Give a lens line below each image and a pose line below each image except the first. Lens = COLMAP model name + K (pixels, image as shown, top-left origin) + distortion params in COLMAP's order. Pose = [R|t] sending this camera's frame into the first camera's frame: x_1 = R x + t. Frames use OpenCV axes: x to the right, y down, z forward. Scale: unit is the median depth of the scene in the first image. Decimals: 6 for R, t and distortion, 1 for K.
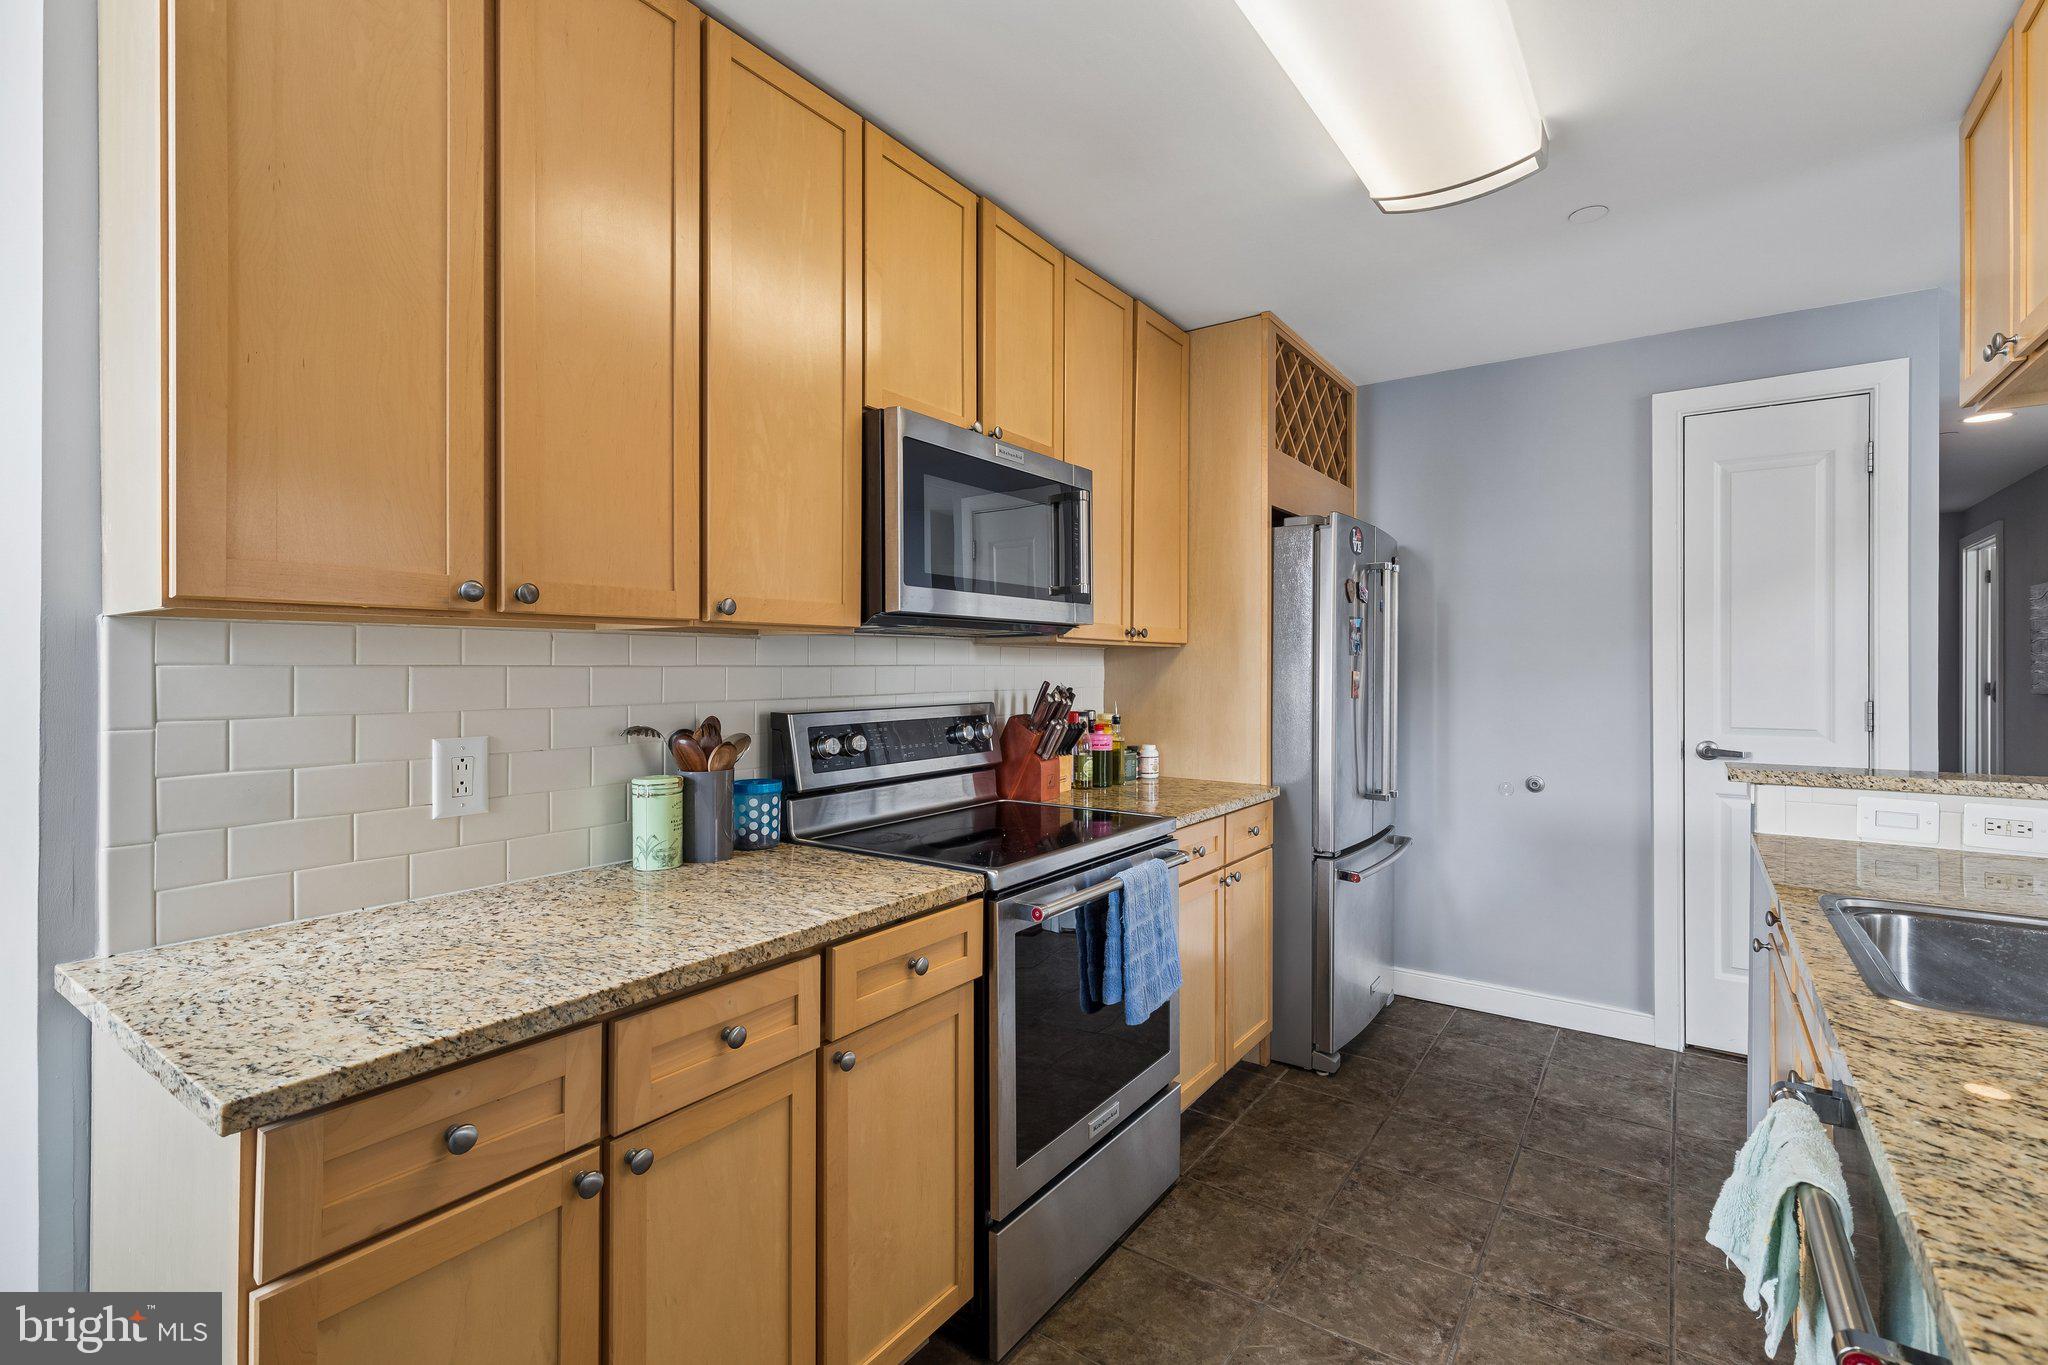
lens RADIAL K [[933.0, 0, 1055.6], [0, 933.0, 673.9], [0, 0, 1]] dist [0.000472, 0.000178]
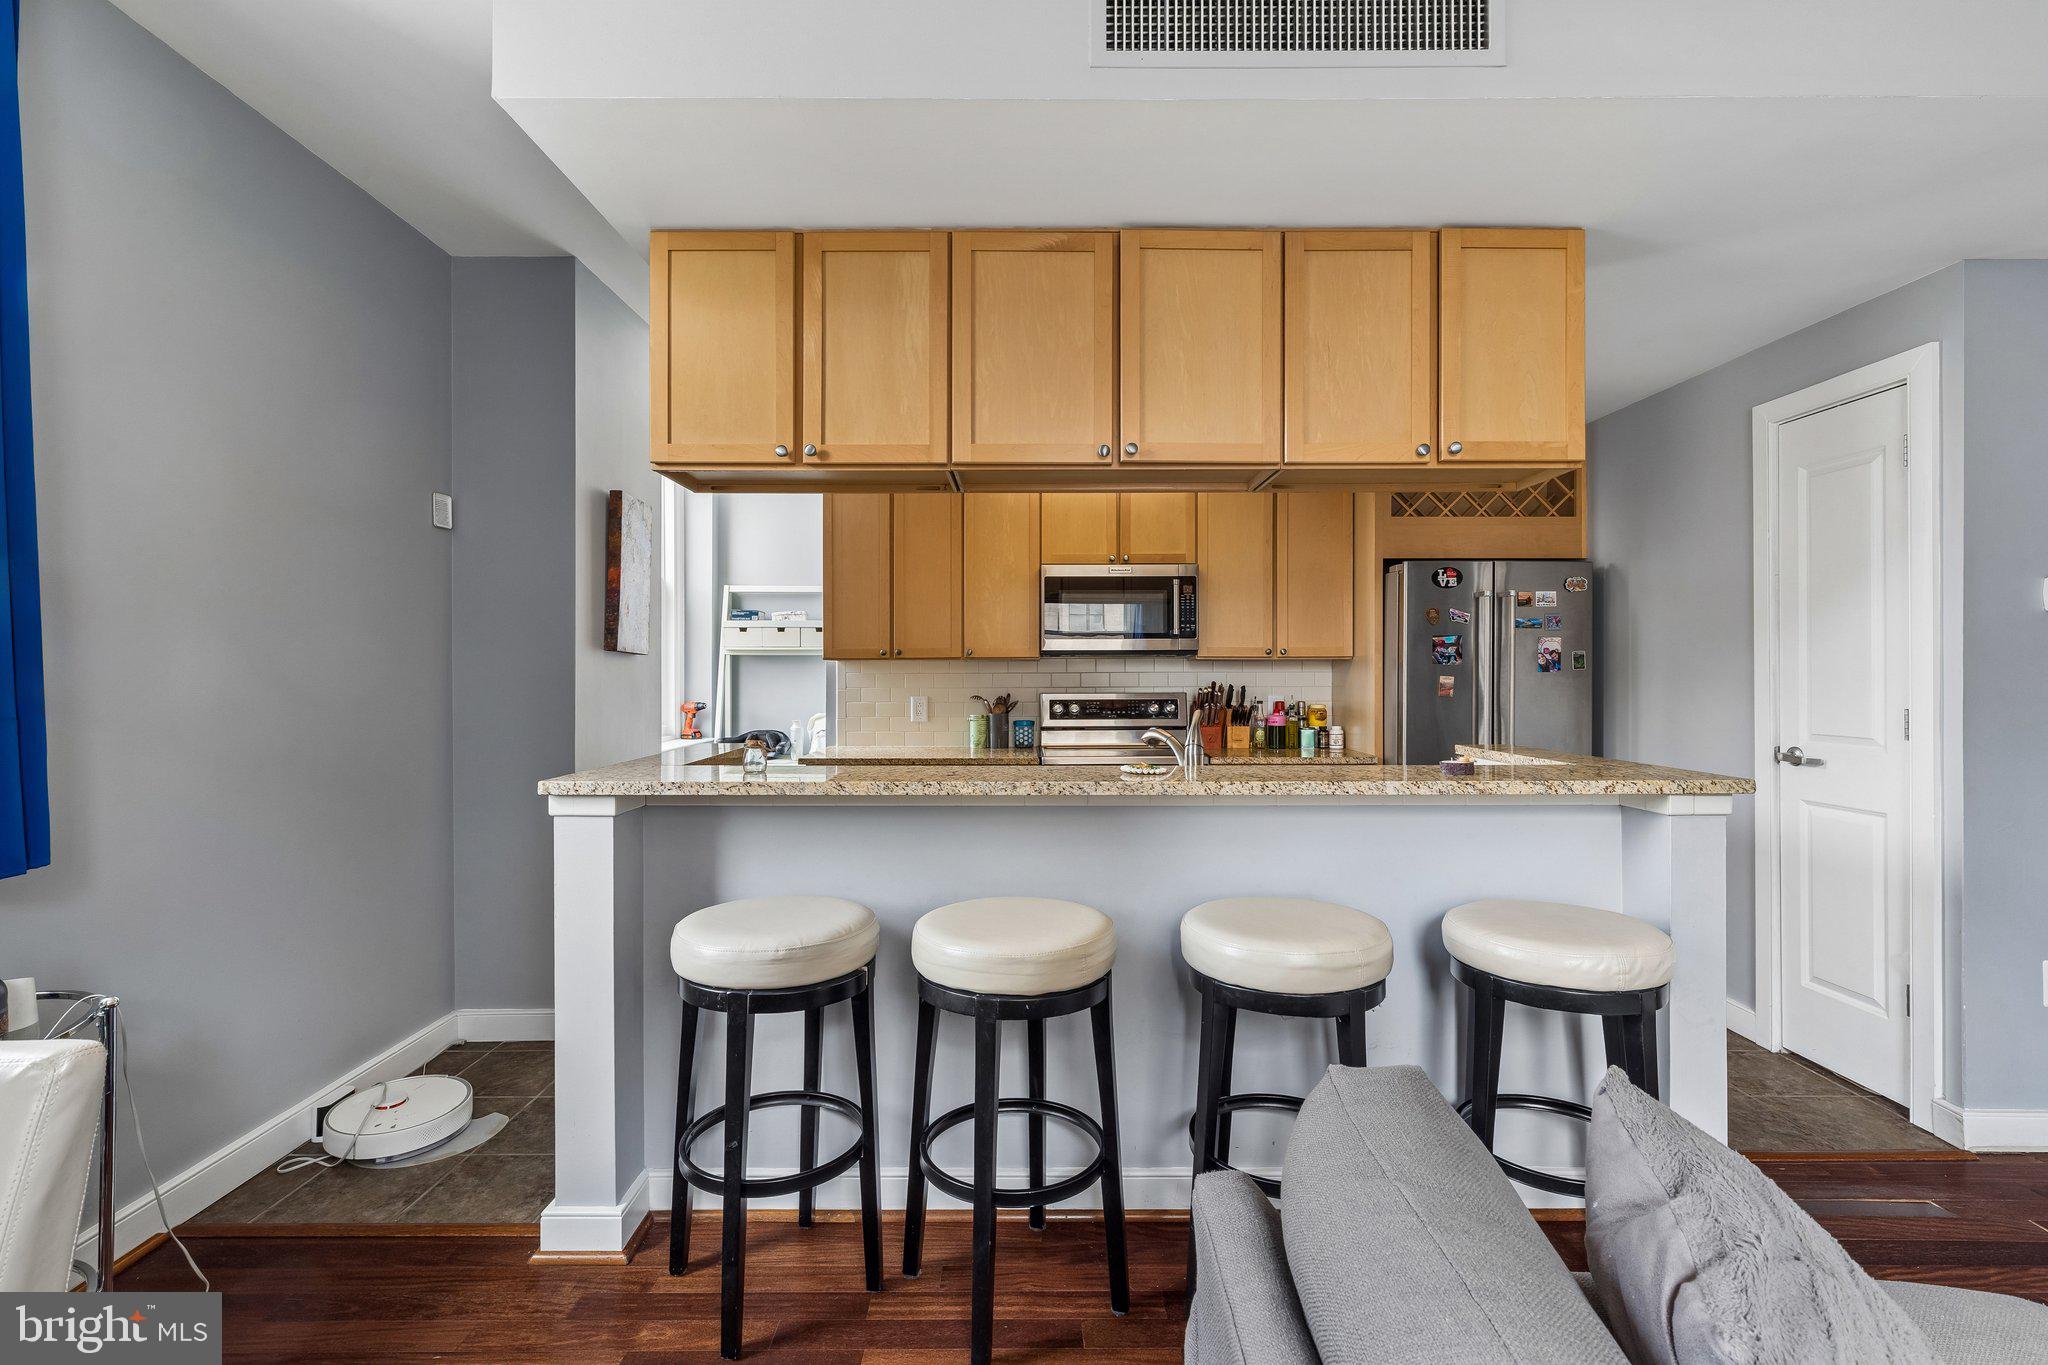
lens RADIAL K [[933.0, 0, 1019.4], [0, 933.0, 670.2], [0, 0, 1]] dist [0.000472, 0.000178]
pose [[0.576753, -0.003165, -0.816912, 1.562762], [-0.005300, 0.999957, -0.007616, 0.002597], [0.816901, 0.008723, 0.576712, -0.383584]]
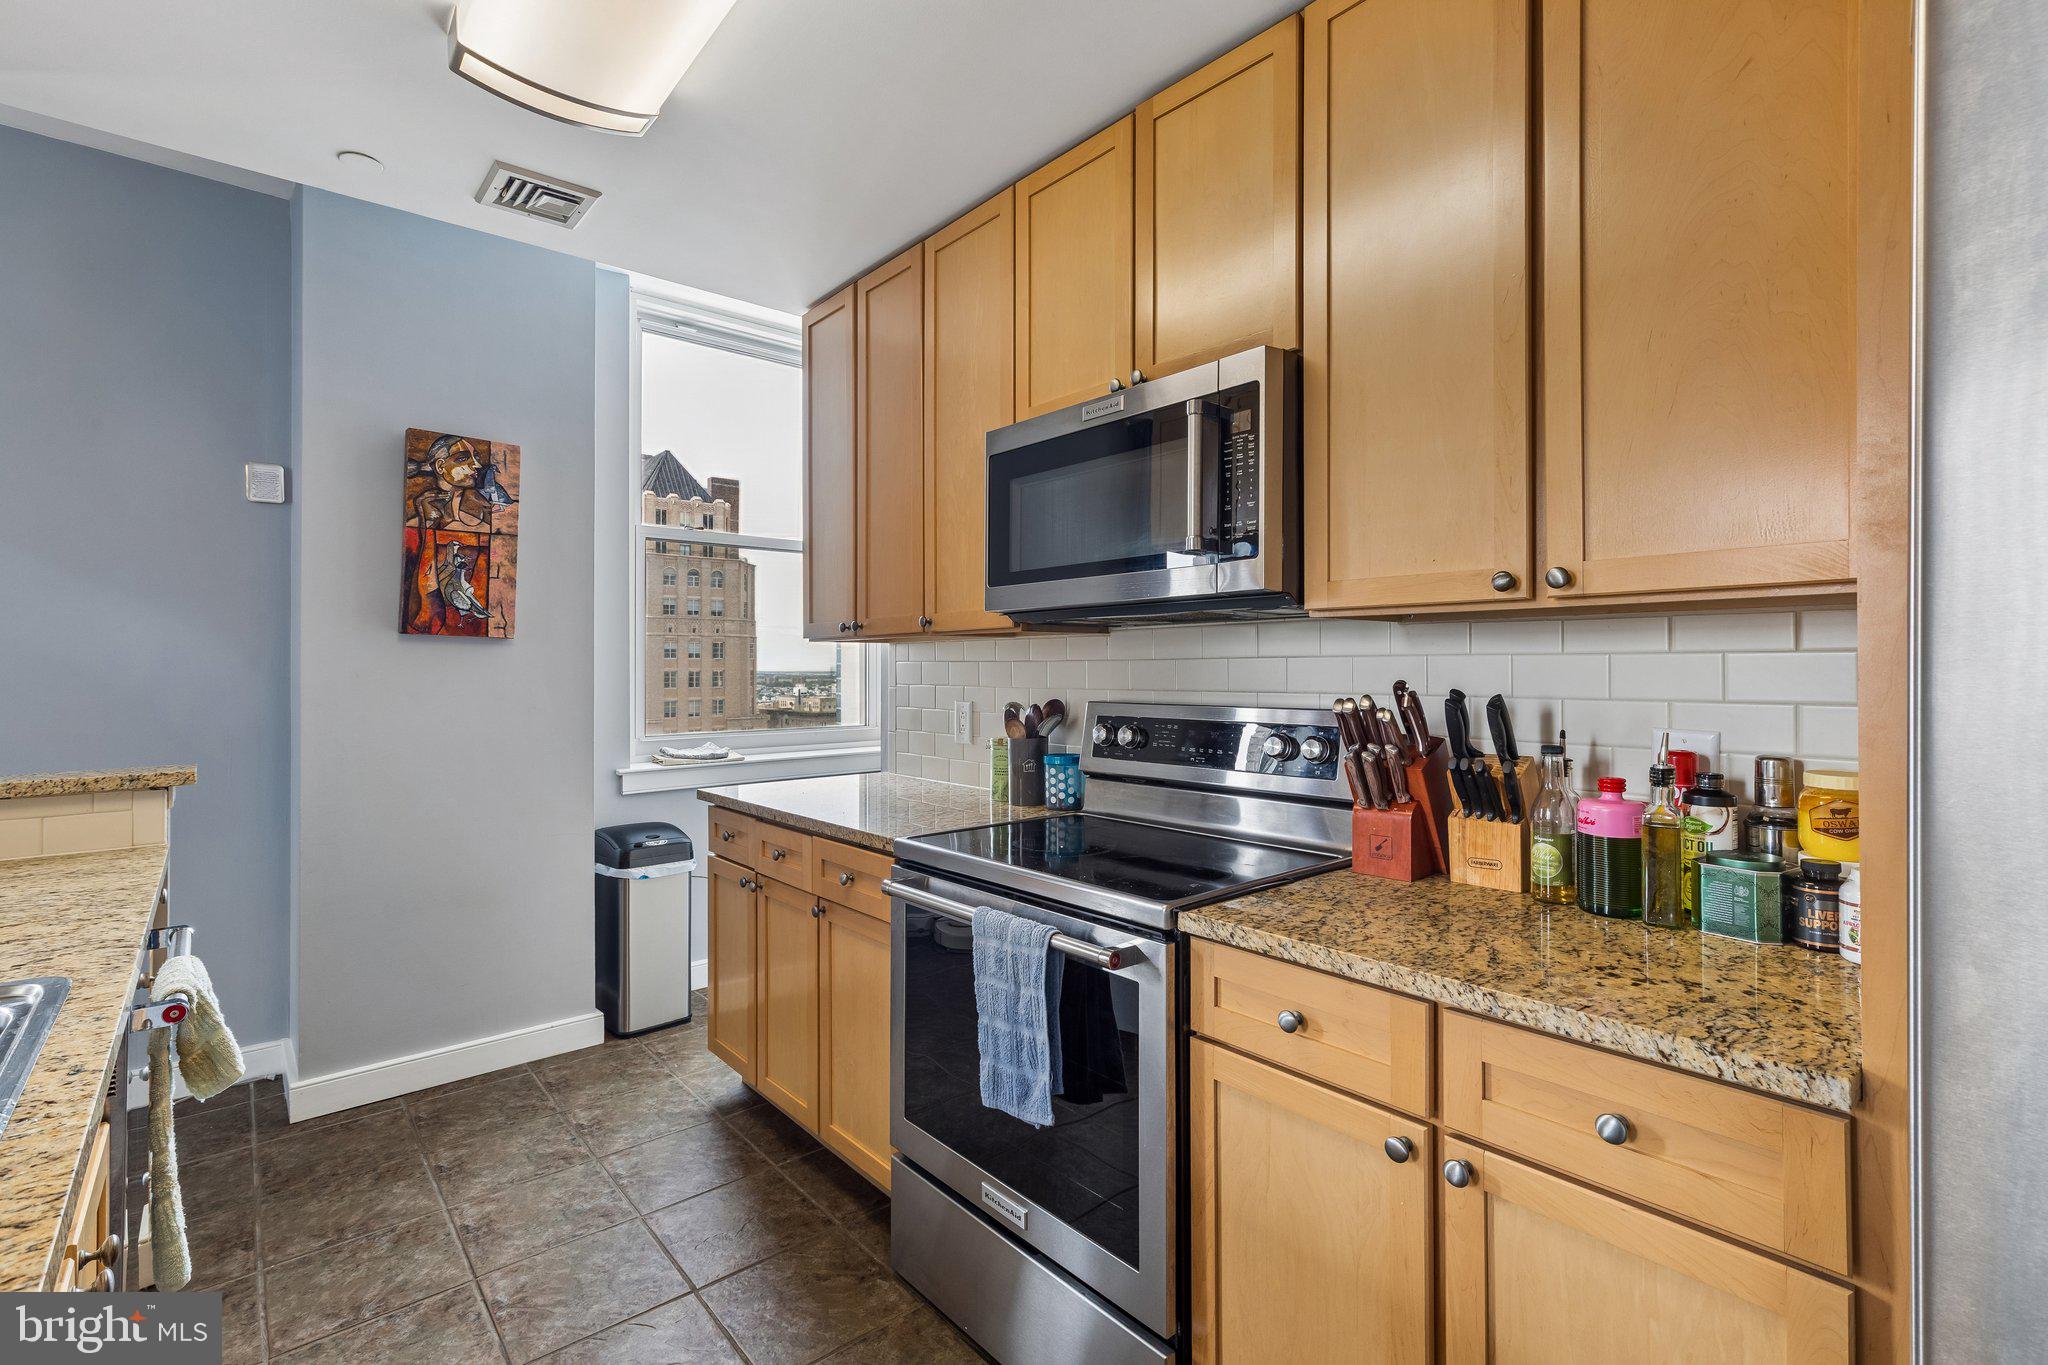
lens RADIAL K [[933.0, 0, 1019.1], [0, 933.0, 672.8], [0, 0, 1]] dist [0.000472, 0.000178]
pose [[-0.267437, 0.005386, -0.963560, 0.824450], [-0.009035, 0.999926, 0.008097, -0.000460], [0.963533, 0.010872, -0.267369, 1.202394]]
